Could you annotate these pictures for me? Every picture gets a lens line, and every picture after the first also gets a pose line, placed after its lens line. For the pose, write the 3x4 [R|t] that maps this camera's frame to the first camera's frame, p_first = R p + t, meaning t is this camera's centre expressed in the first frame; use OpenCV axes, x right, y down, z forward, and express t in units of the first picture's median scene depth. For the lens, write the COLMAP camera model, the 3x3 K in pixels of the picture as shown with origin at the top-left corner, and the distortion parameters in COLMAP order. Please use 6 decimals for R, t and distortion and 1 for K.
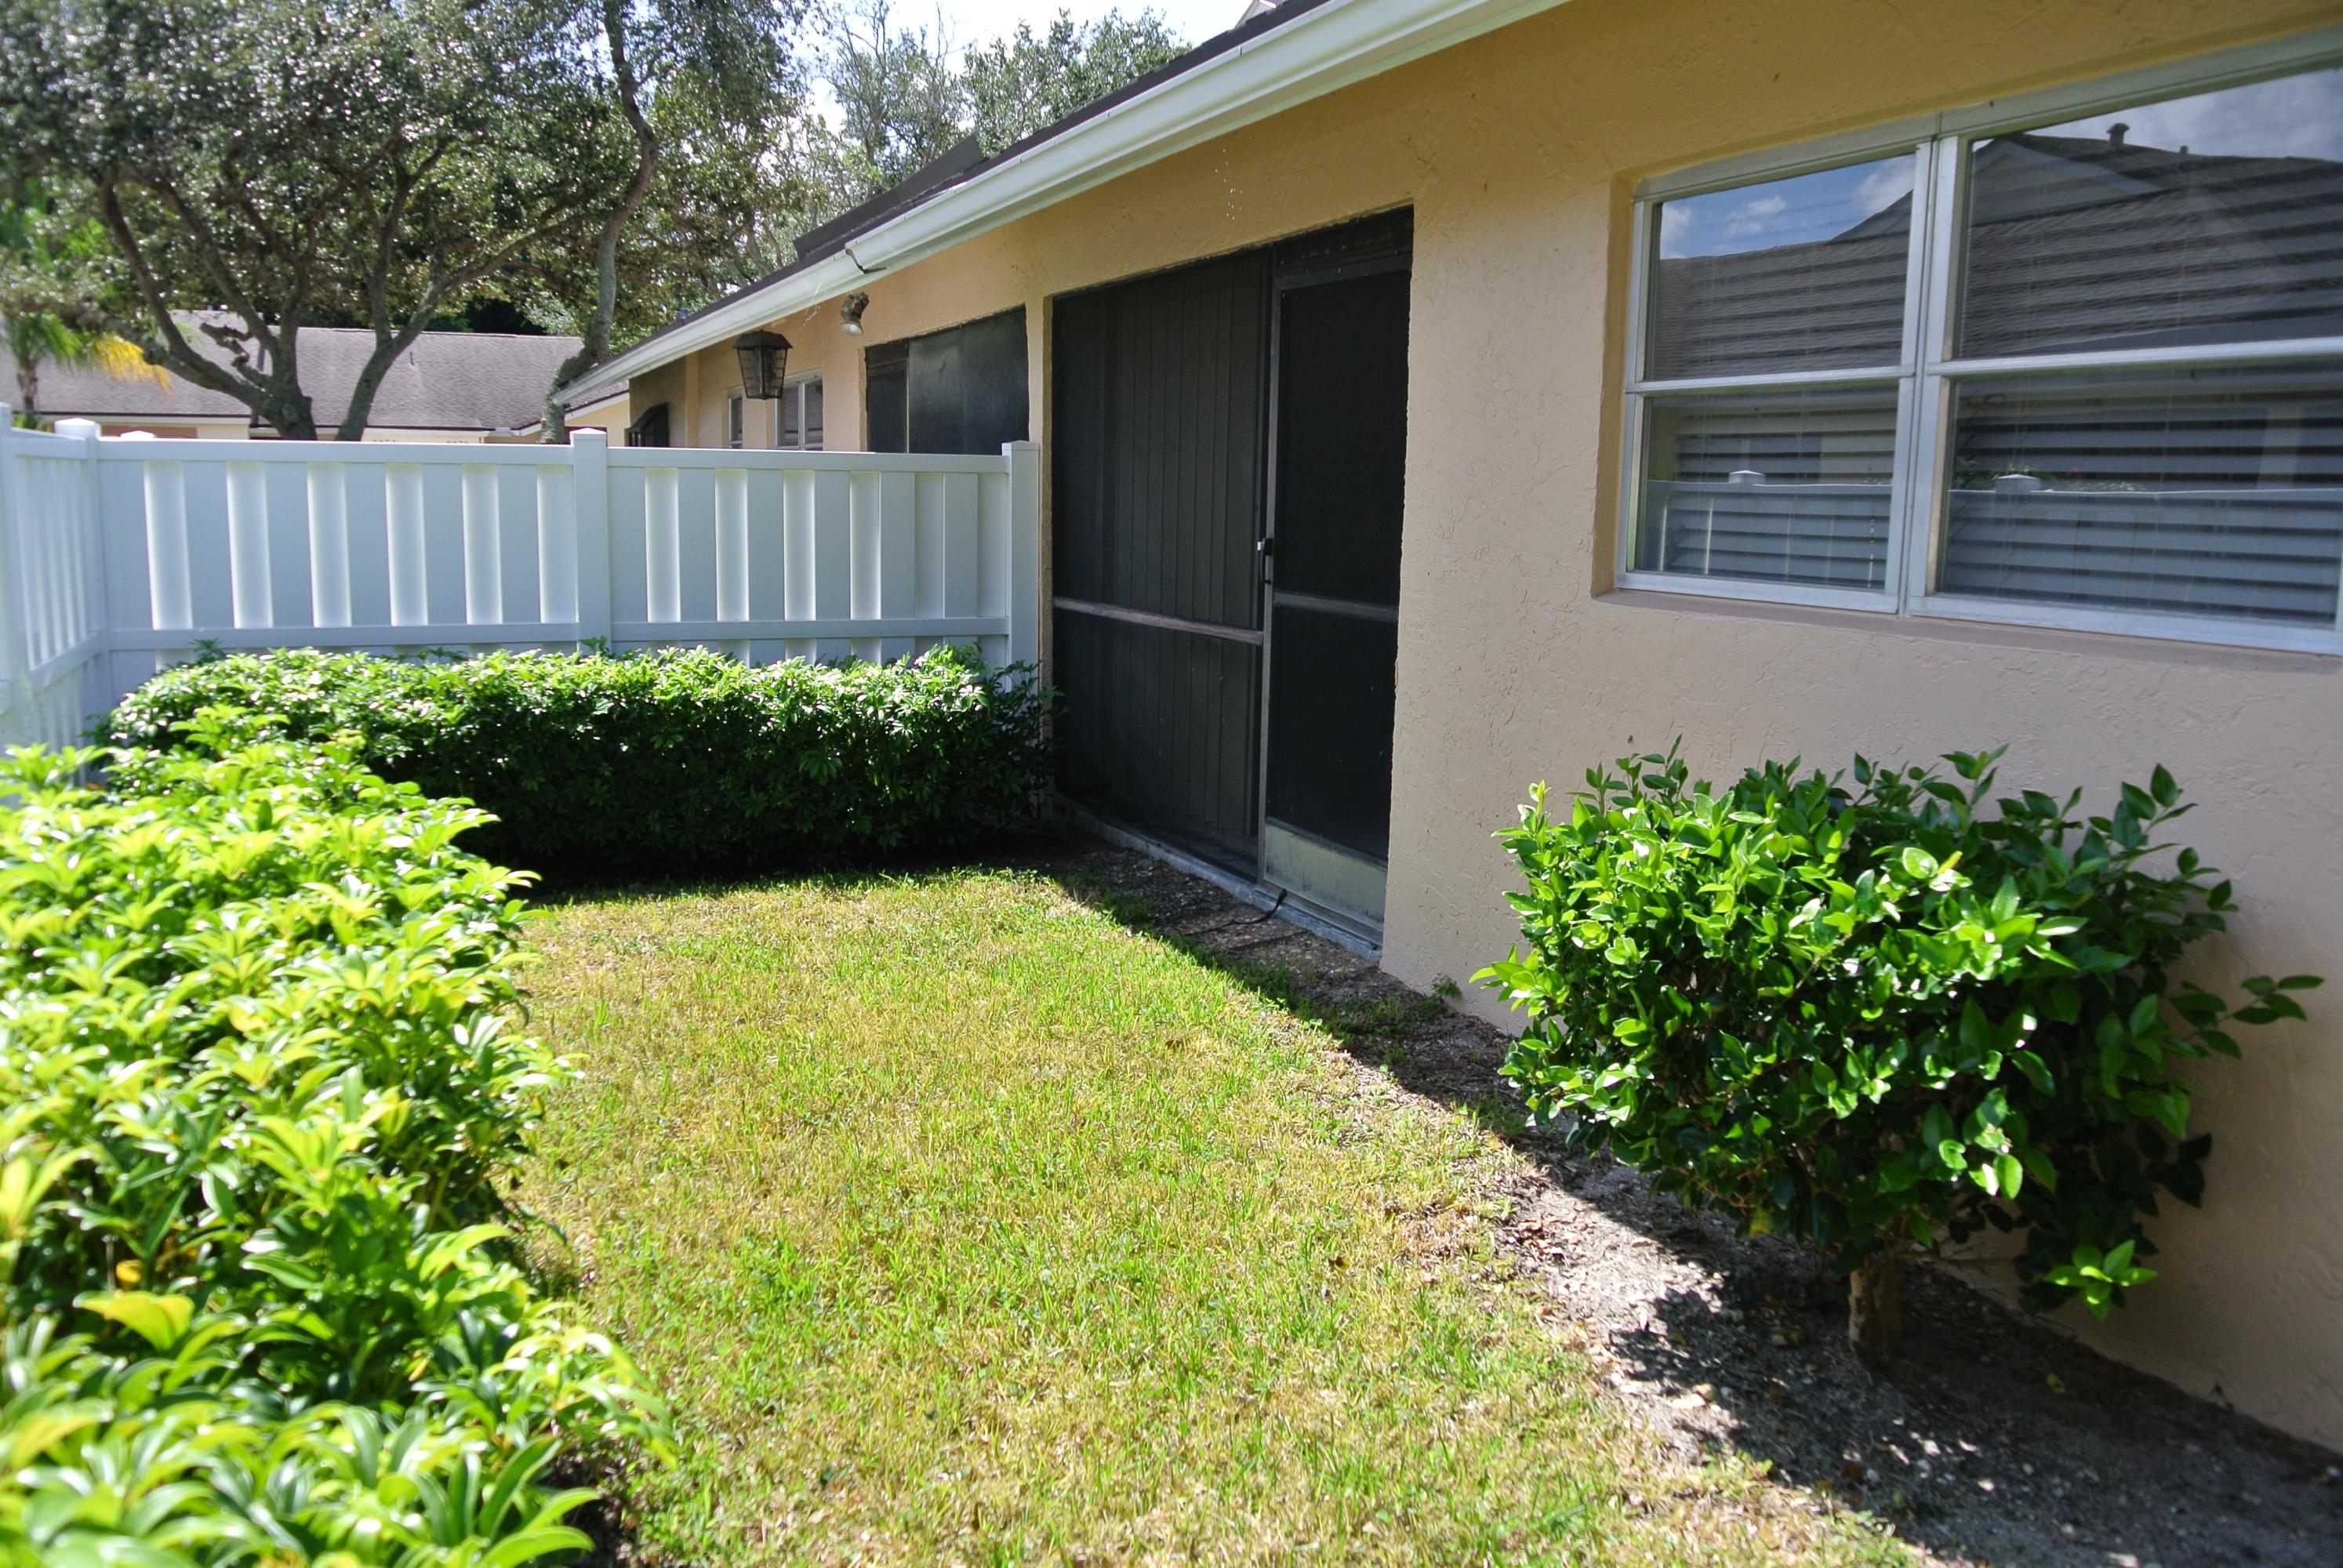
lens RADIAL K [[1816.2, 0, 1172.1], [0, 1816.2, 789.6], [0, 0, 1]] dist [-0.068744, 0.004264]
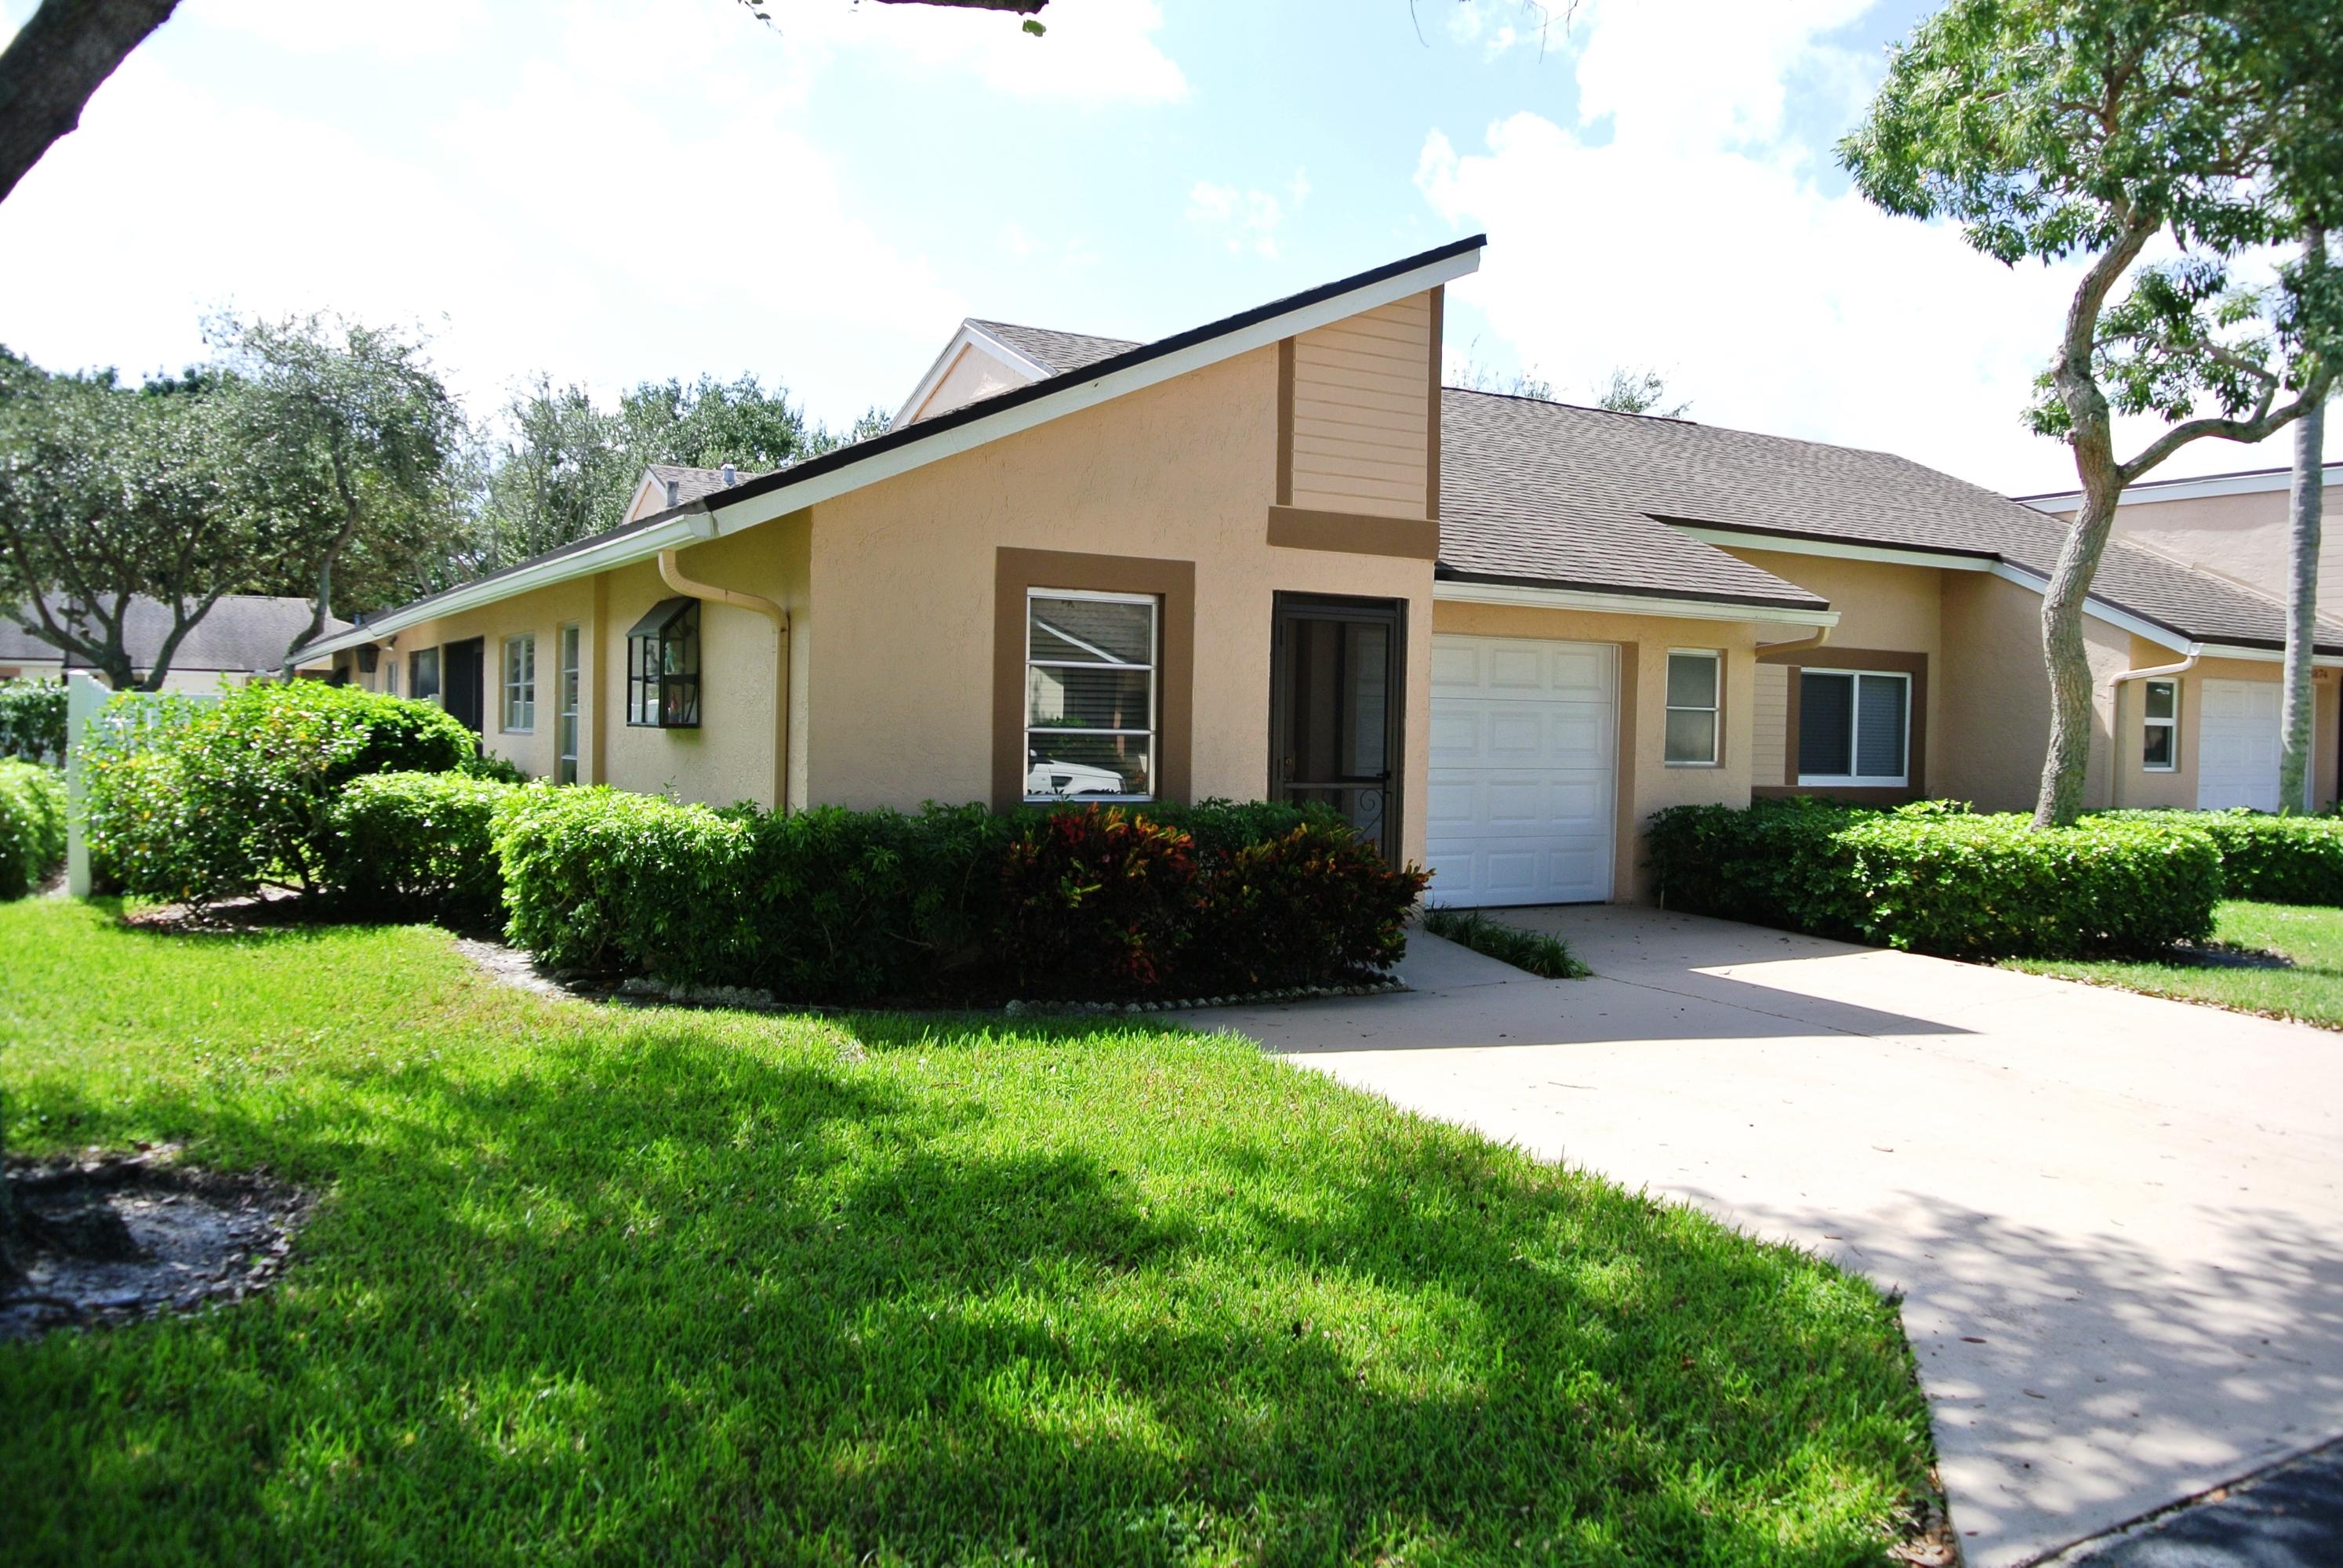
lens RADIAL K [[1816.2, 0, 1171.2], [0, 1816.2, 782.9], [0, 0, 1]] dist [-0.068744, 0.004264]
pose [[0.993749, -0.012975, 0.110881, 0.248373], [0.026701, 0.992019, -0.123226, 0.106348], [-0.108397, 0.125417, 0.986165, -0.618638]]
